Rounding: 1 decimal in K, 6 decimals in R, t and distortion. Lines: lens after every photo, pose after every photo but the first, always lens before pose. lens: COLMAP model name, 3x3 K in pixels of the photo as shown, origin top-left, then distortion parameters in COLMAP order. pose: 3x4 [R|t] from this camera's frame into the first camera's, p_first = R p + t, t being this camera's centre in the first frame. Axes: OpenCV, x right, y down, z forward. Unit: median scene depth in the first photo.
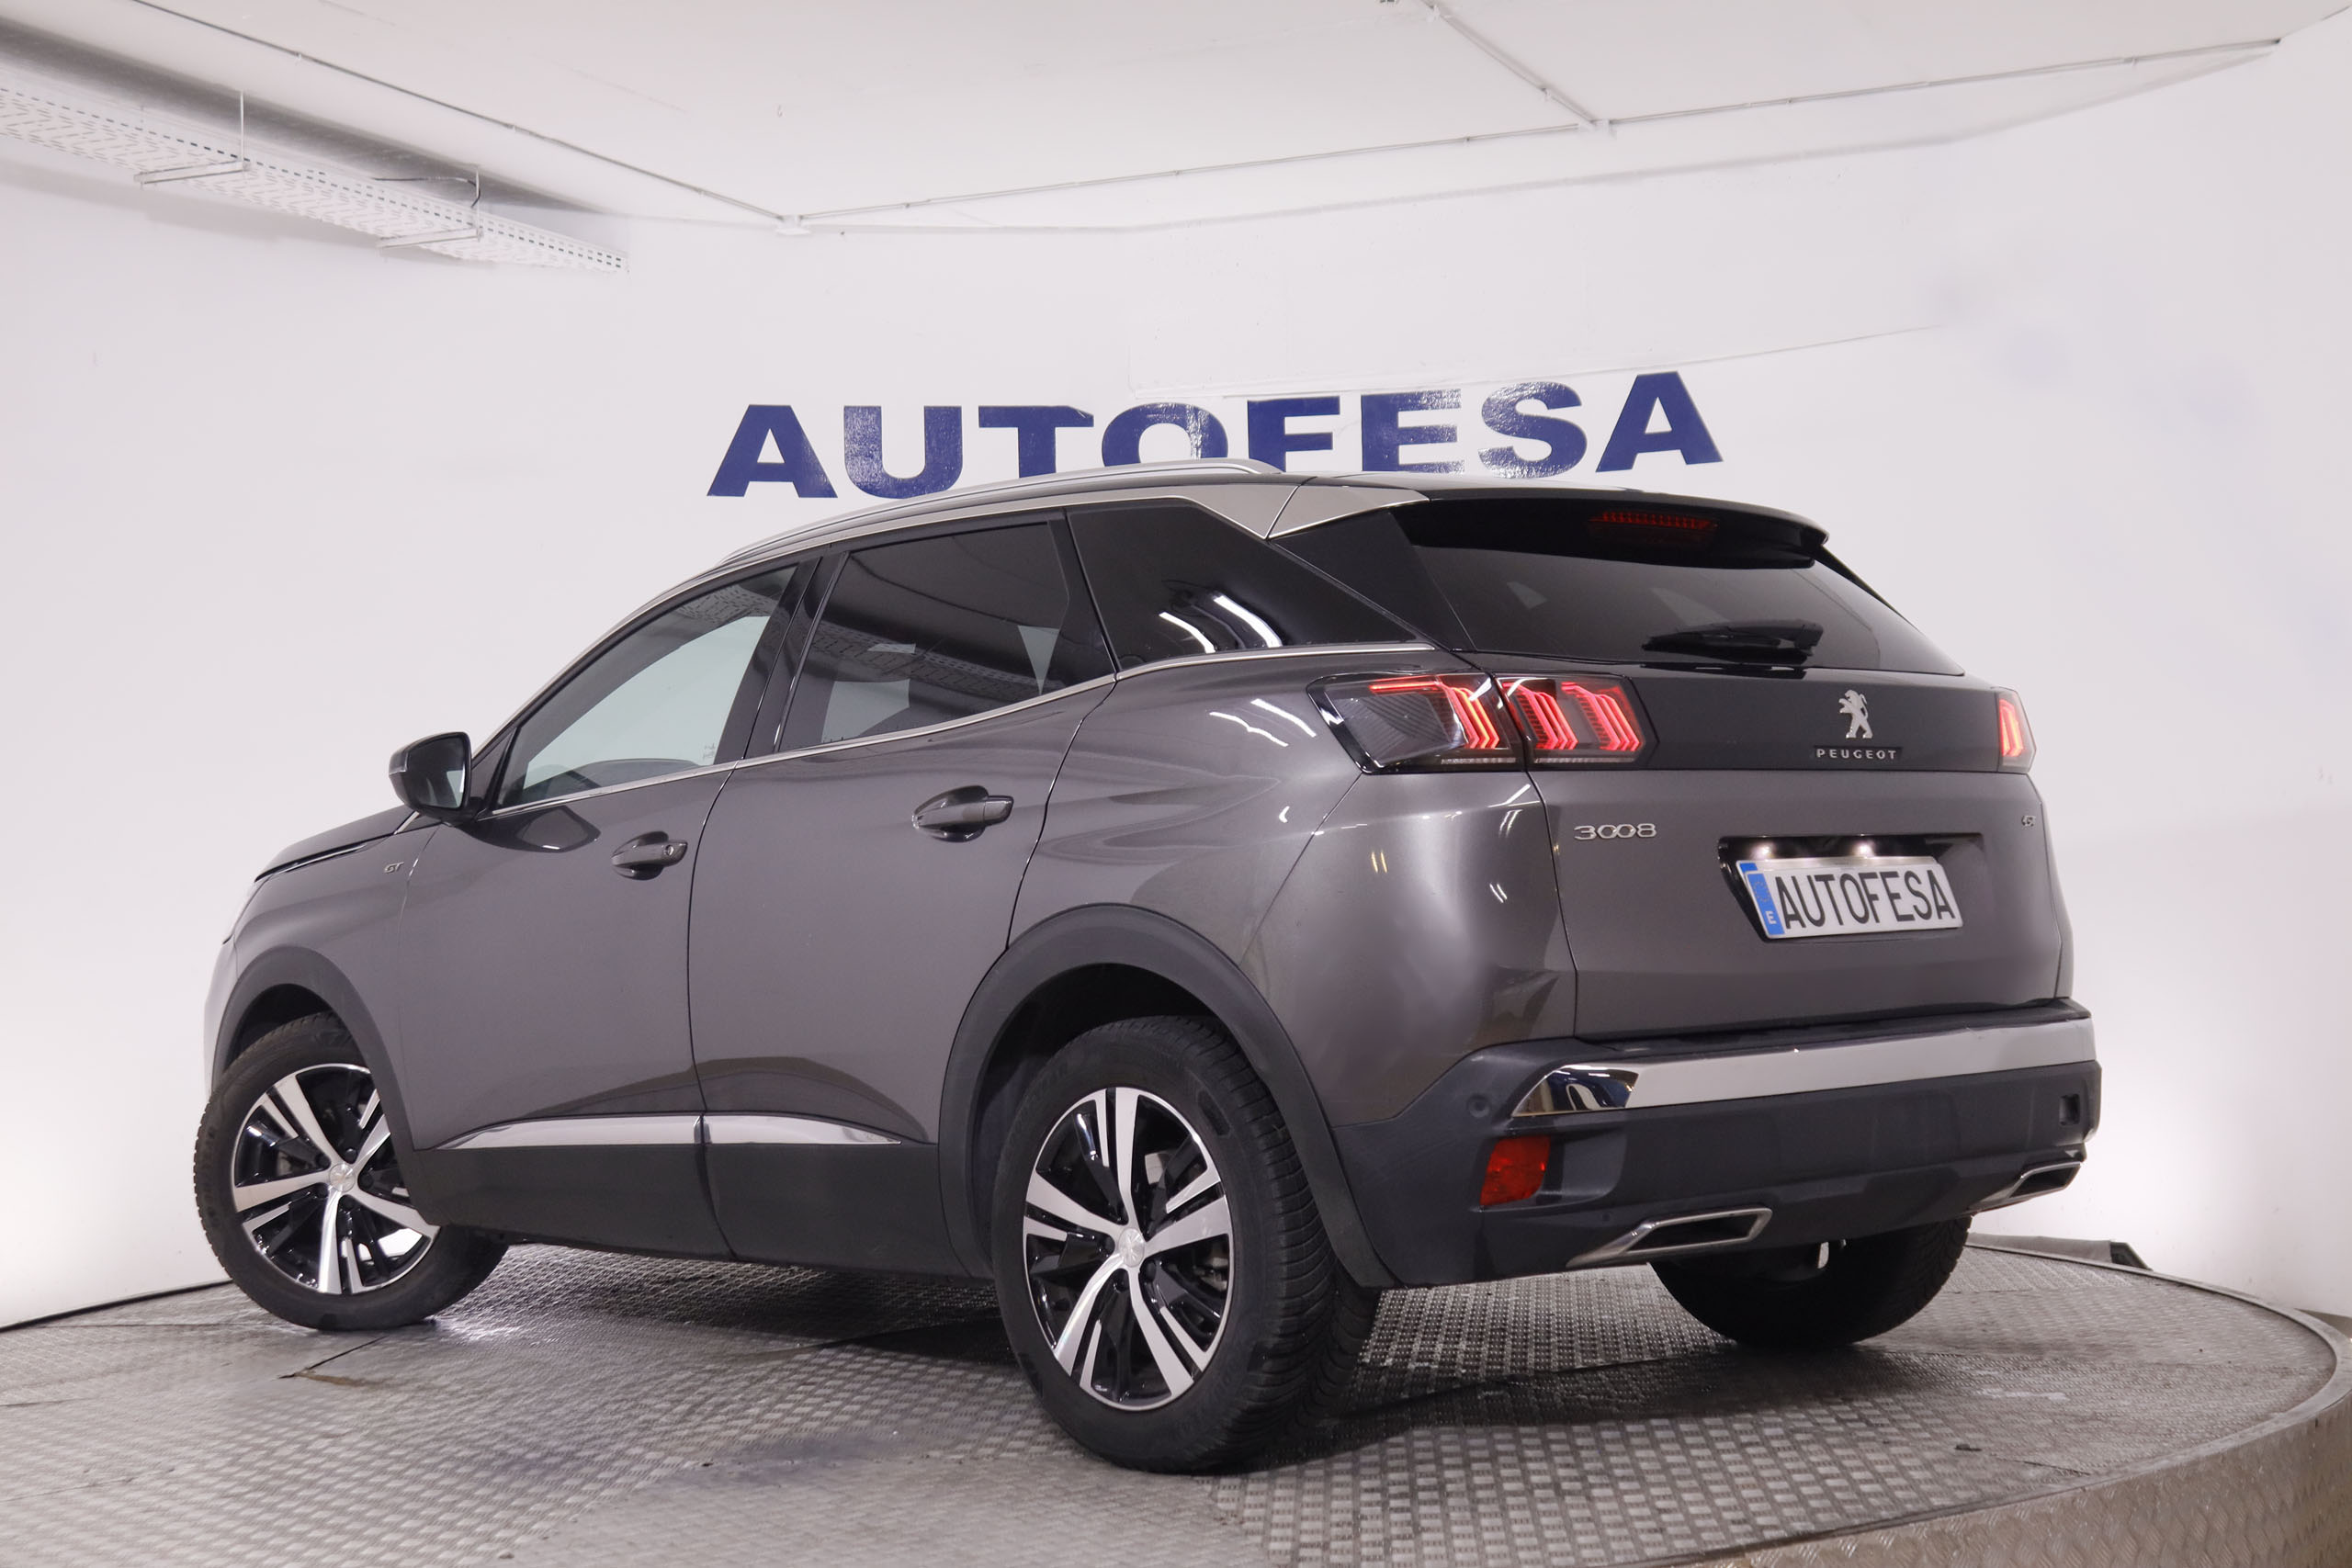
lens RADIAL K [[3301.6, 0, 1161.3], [0, 3301.6, 784.3], [0, 0, 1]] dist [-0.009407, 0.000000]
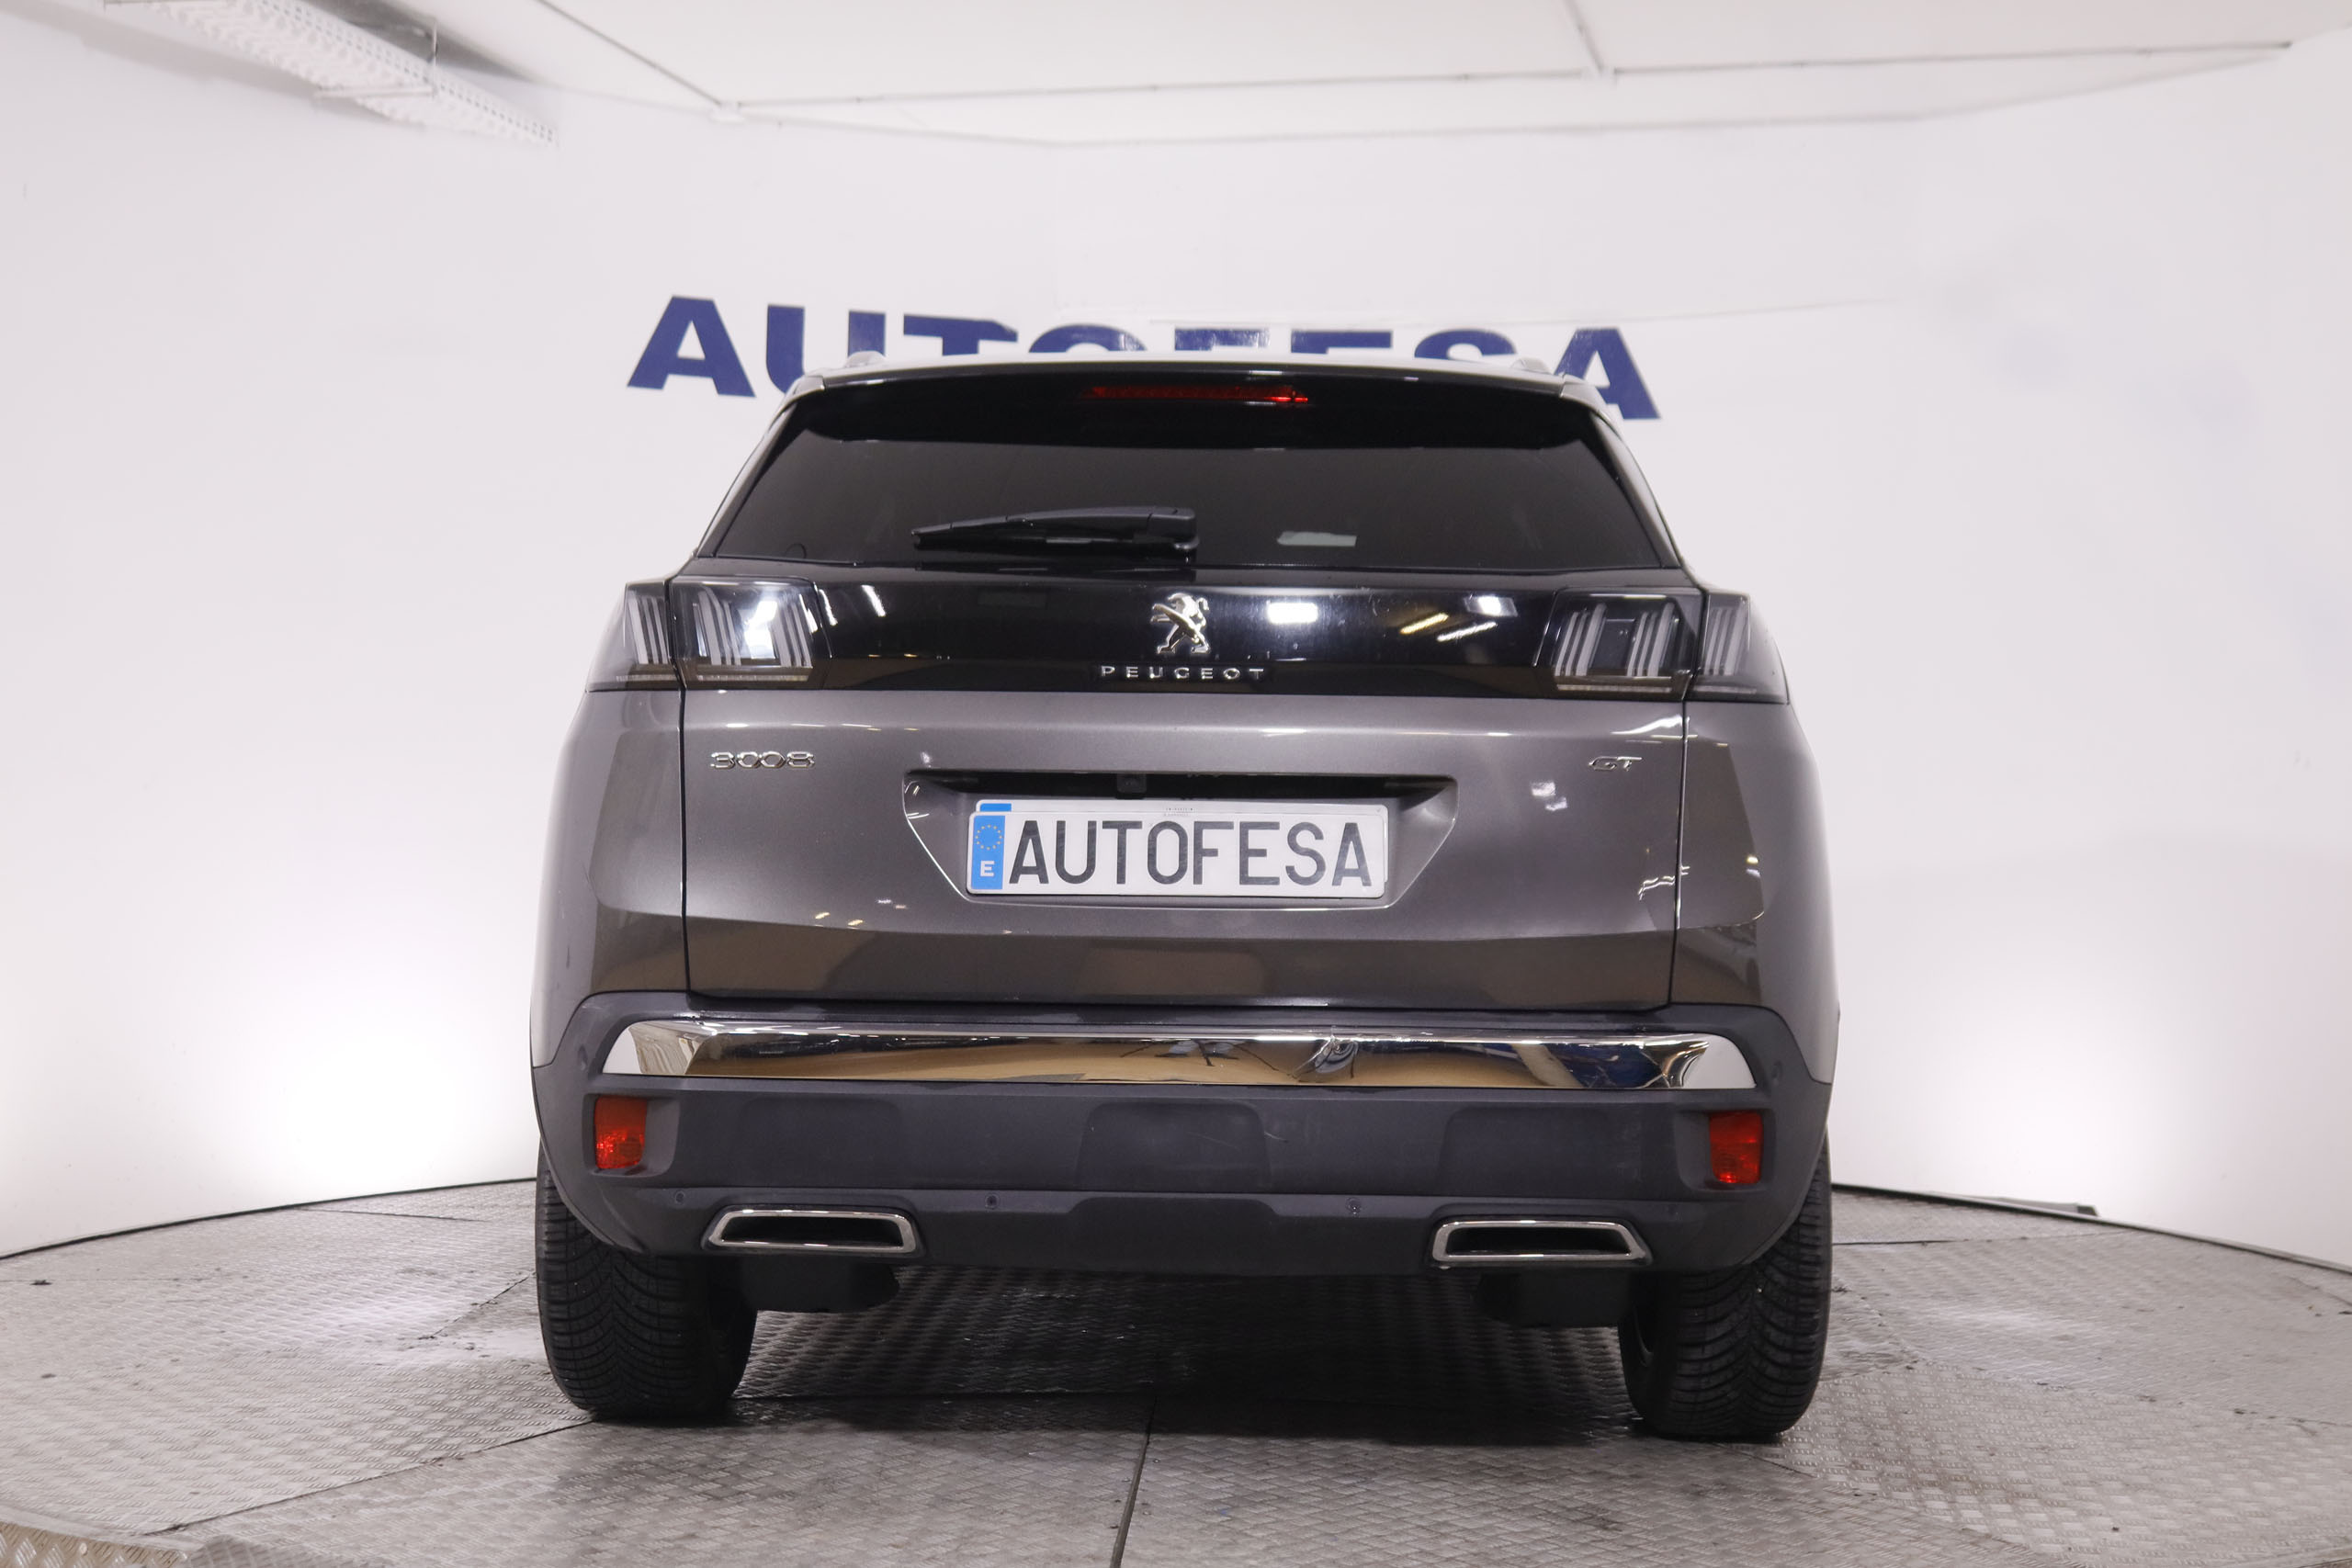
lens RADIAL K [[3161.3, 0, 1216.1], [0, 3161.3, 771.7], [0, 0, 1]] dist [-0.026293, 0.000000]
pose [[0.983934, 0.045398, 0.172662, -0.128365], [-0.047998, 0.998788, 0.010911, 0.005718], [-0.171957, -0.019023, 0.984921, 0.072595]]
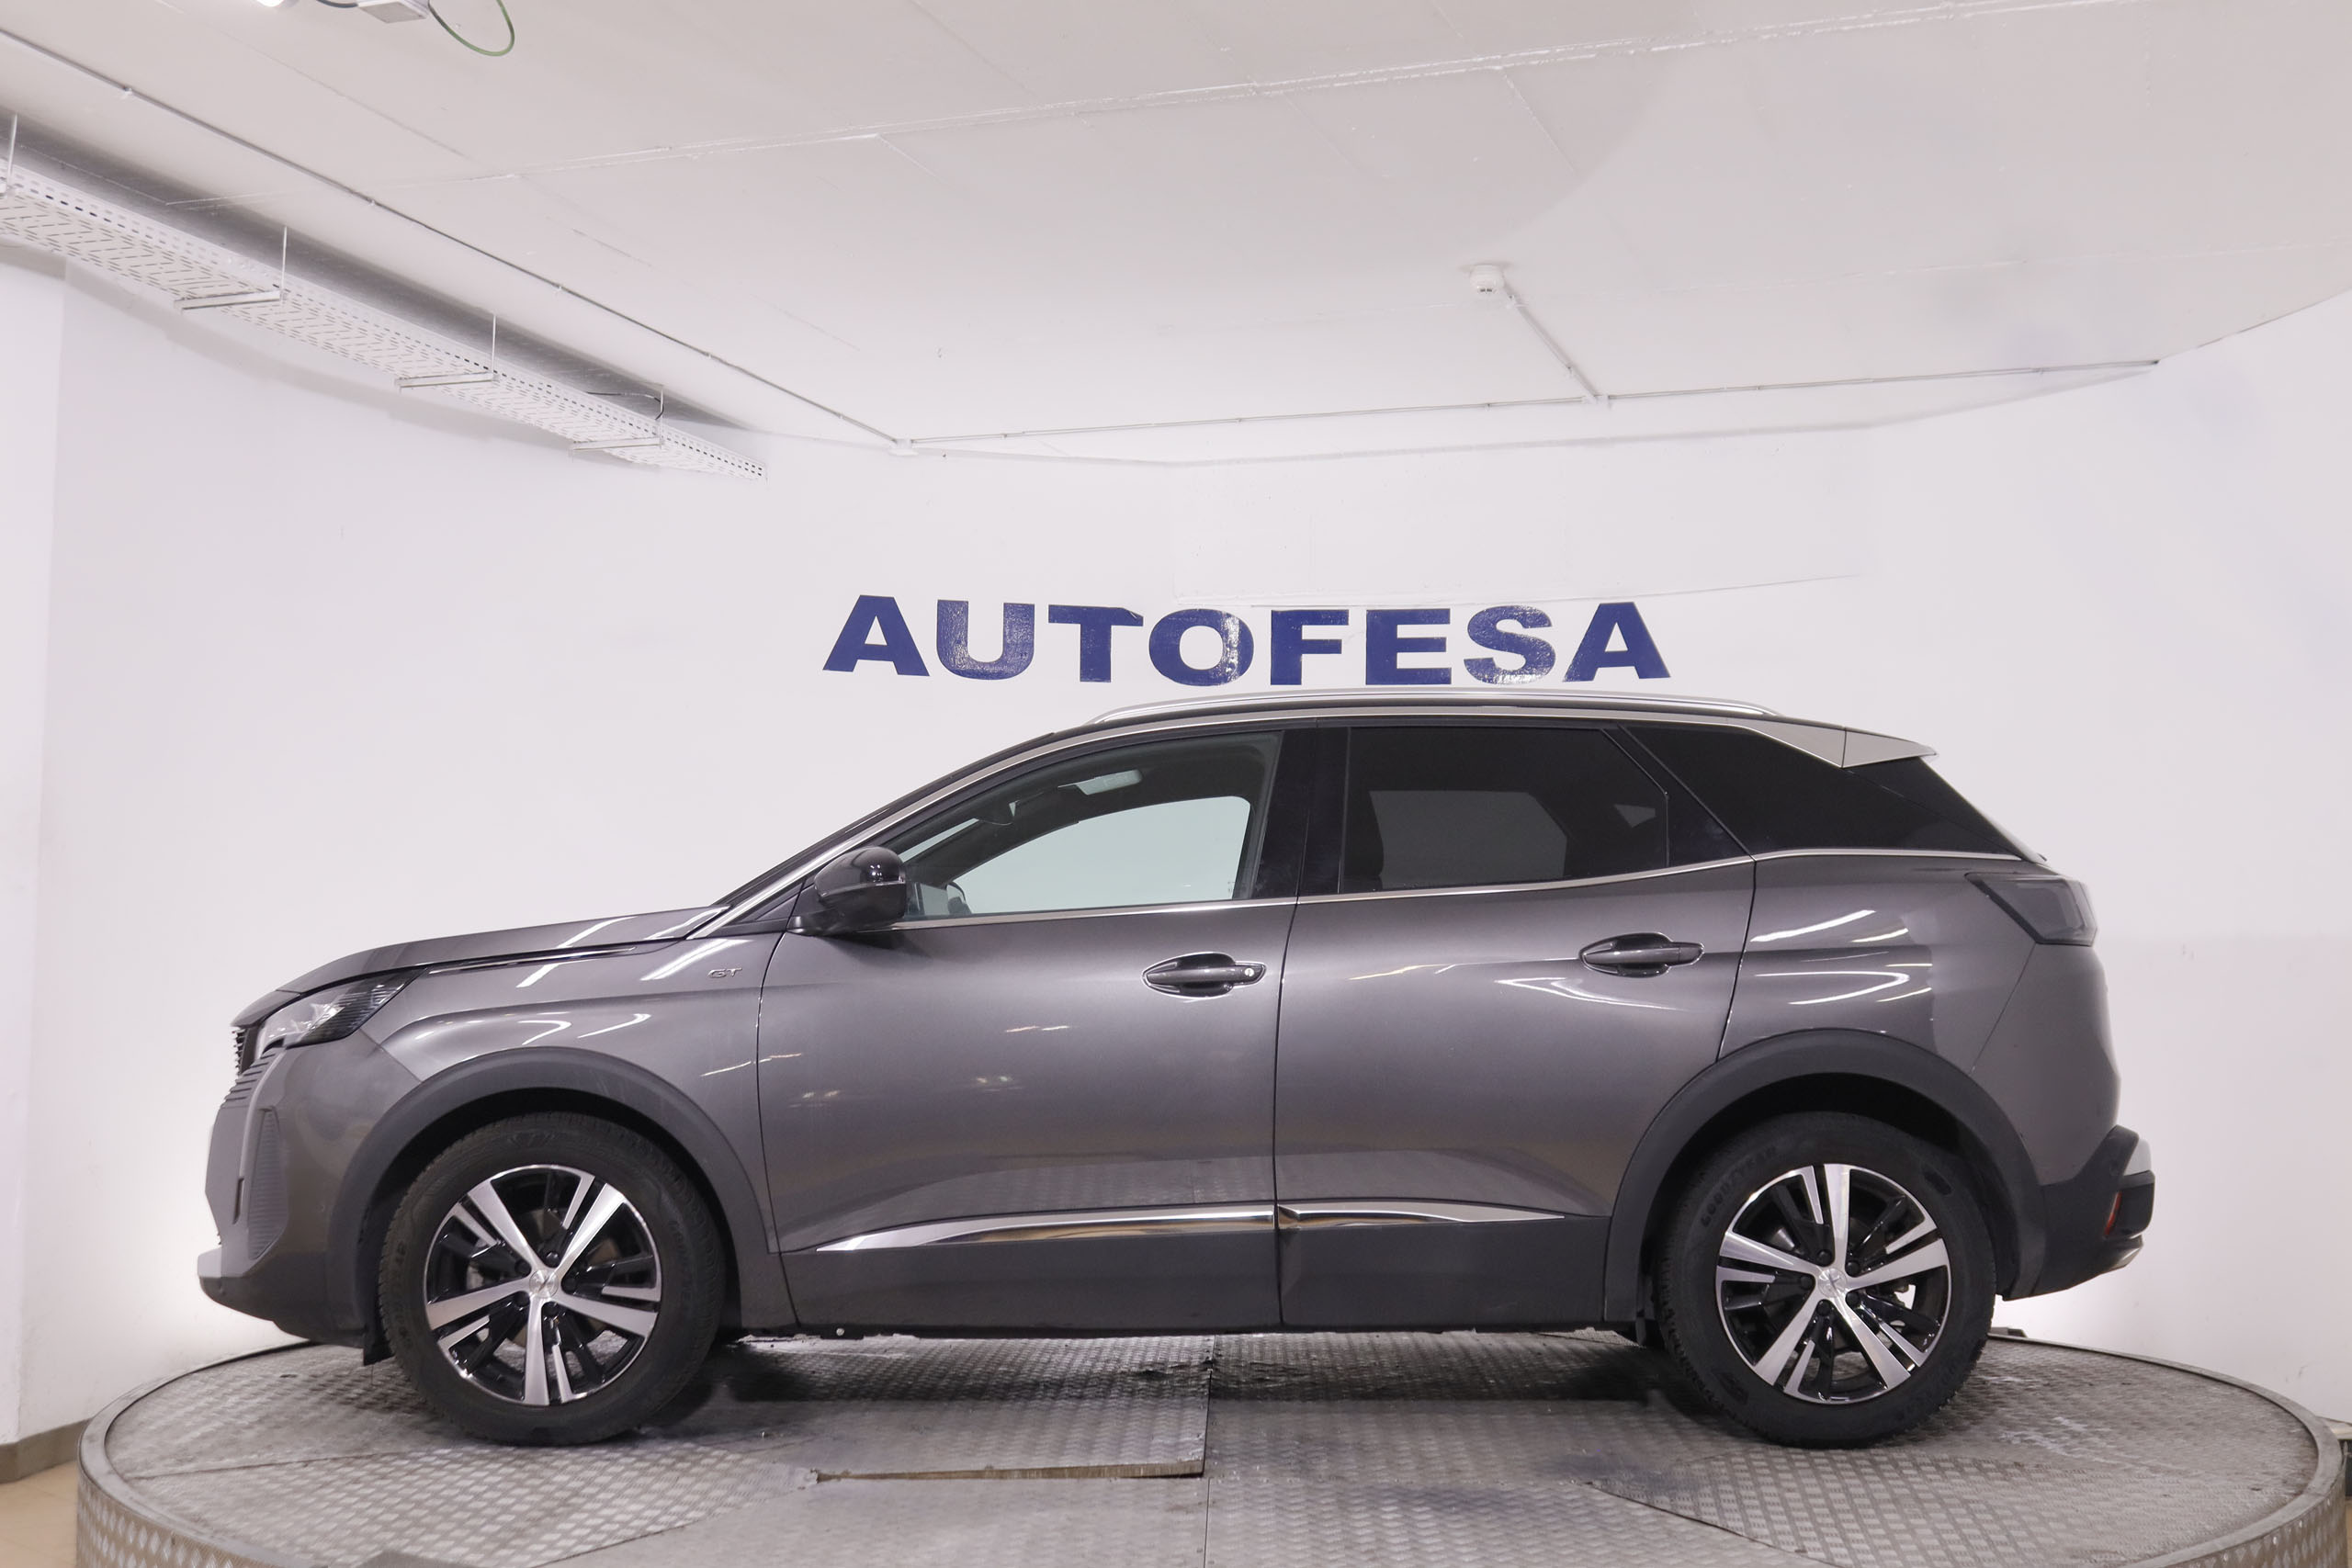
lens RADIAL K [[2770.1, 0, 1208.3], [0, 2770.1, 777.7], [0, 0, 1]] dist [-0.049555, 0.000000]
pose [[0.995446, 0.038604, 0.087160, -0.089237], [-0.033826, 0.997878, -0.055640, 0.001785], [-0.089123, 0.052438, 0.994639, 0.001916]]
